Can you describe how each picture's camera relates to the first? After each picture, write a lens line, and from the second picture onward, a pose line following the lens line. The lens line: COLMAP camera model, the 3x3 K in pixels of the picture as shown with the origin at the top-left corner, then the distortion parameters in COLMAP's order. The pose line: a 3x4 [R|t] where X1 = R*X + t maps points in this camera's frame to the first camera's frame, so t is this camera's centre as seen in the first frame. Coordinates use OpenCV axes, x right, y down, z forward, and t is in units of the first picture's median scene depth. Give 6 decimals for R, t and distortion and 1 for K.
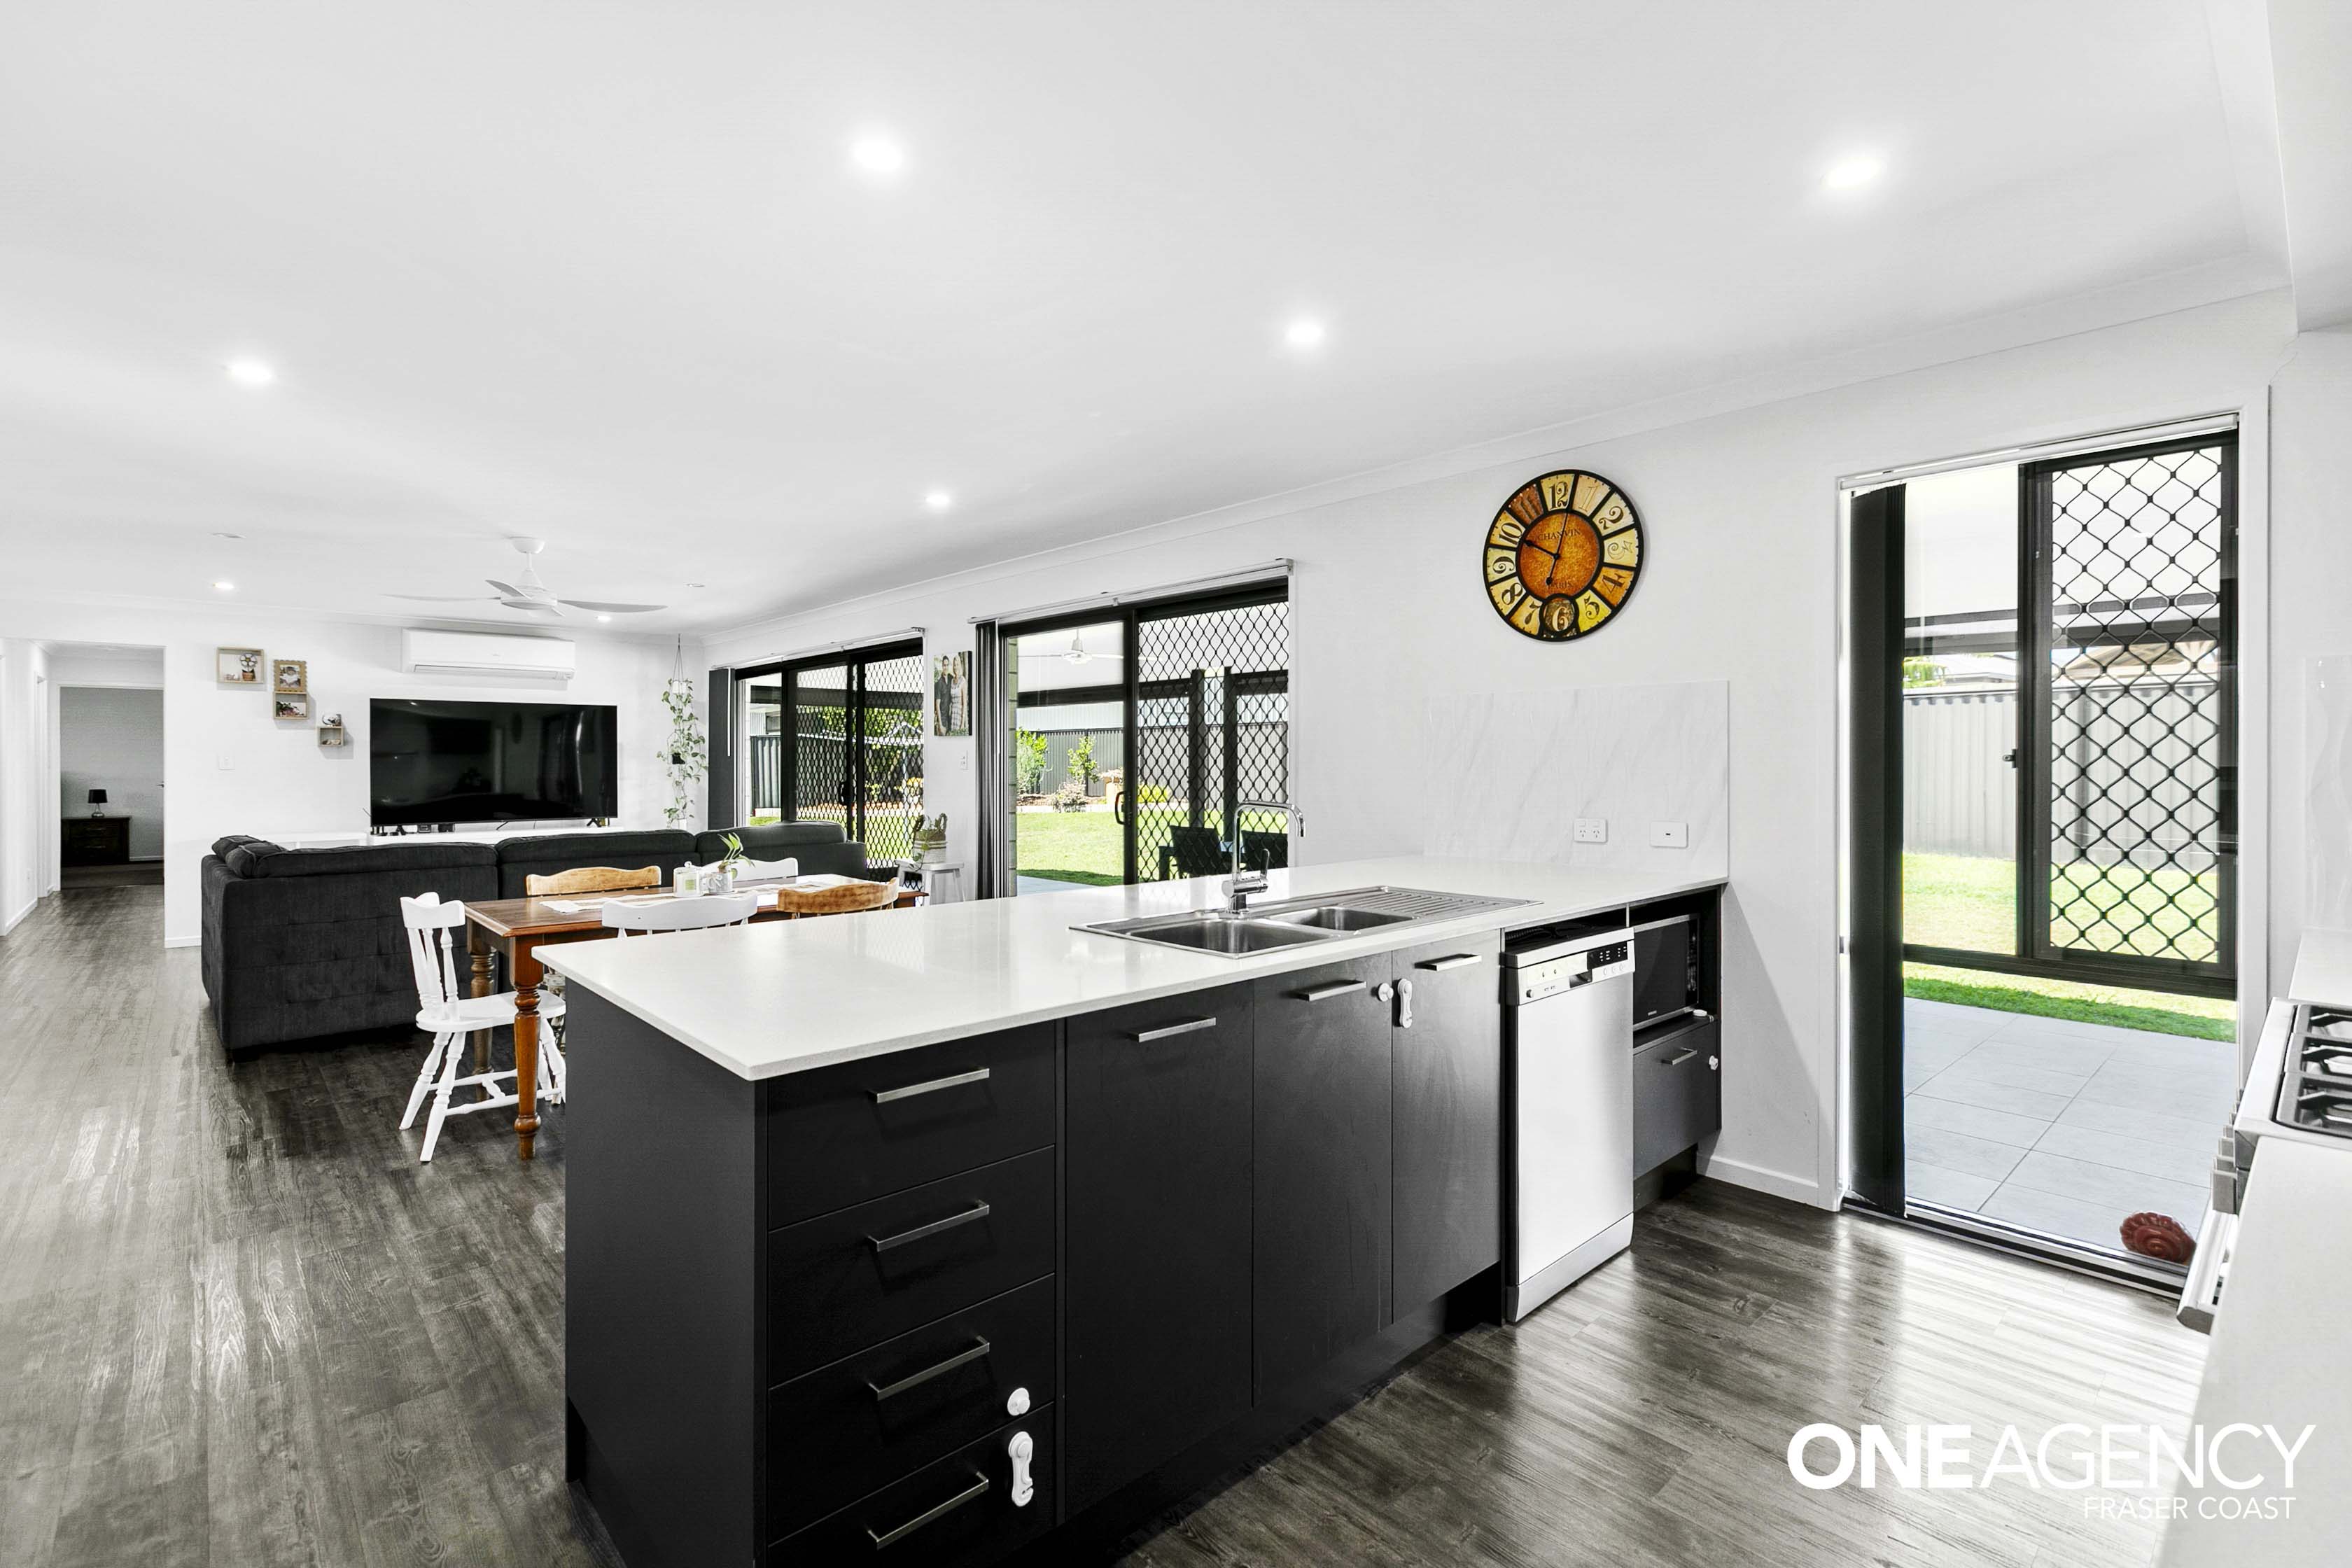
lens RADIAL K [[1055.3, 0, 1178.9], [0, 1055.3, 760.3], [0, 0, 1]] dist [0.008364, -0.001811]
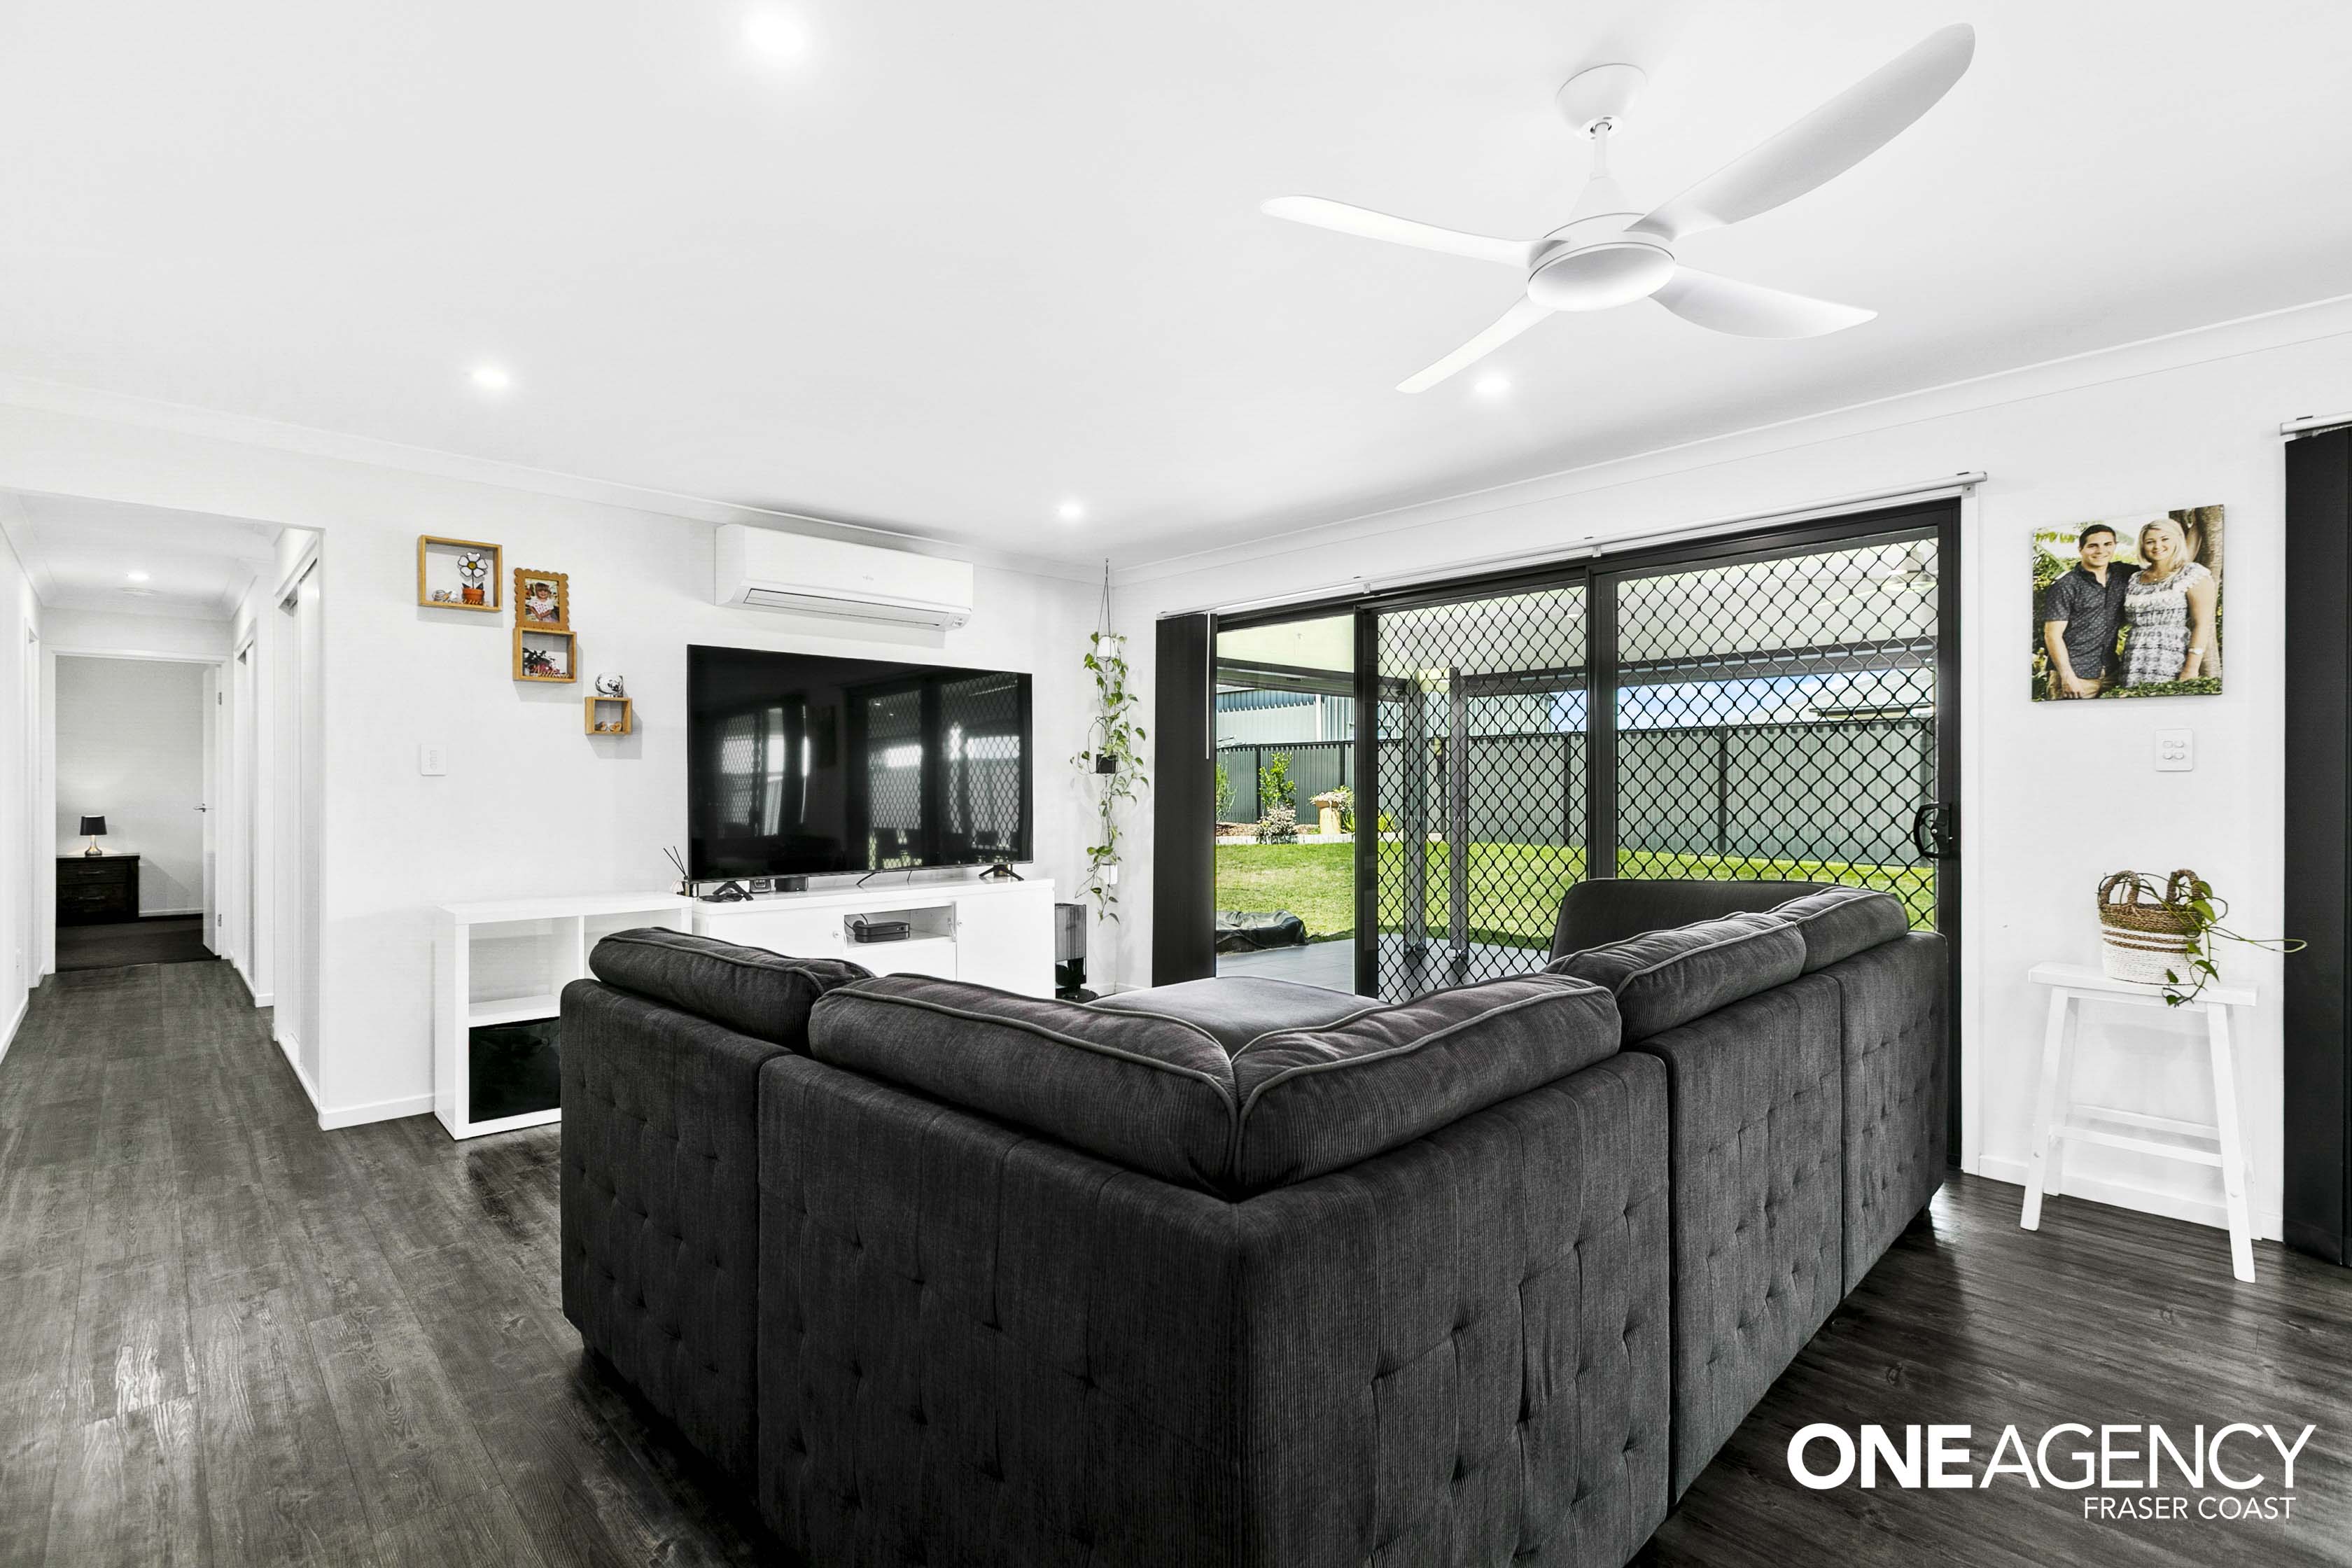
lens RADIAL K [[1055.3, 0, 1177.9], [0, 1055.3, 791.4], [0, 0, 1]] dist [0.008364, -0.001811]
pose [[0.999657, 0.000042, 0.026174, -0.853033], [-0.000204, 0.999981, 0.006194, 0.018726], [-0.026173, -0.006198, 0.999638, 0.742202]]
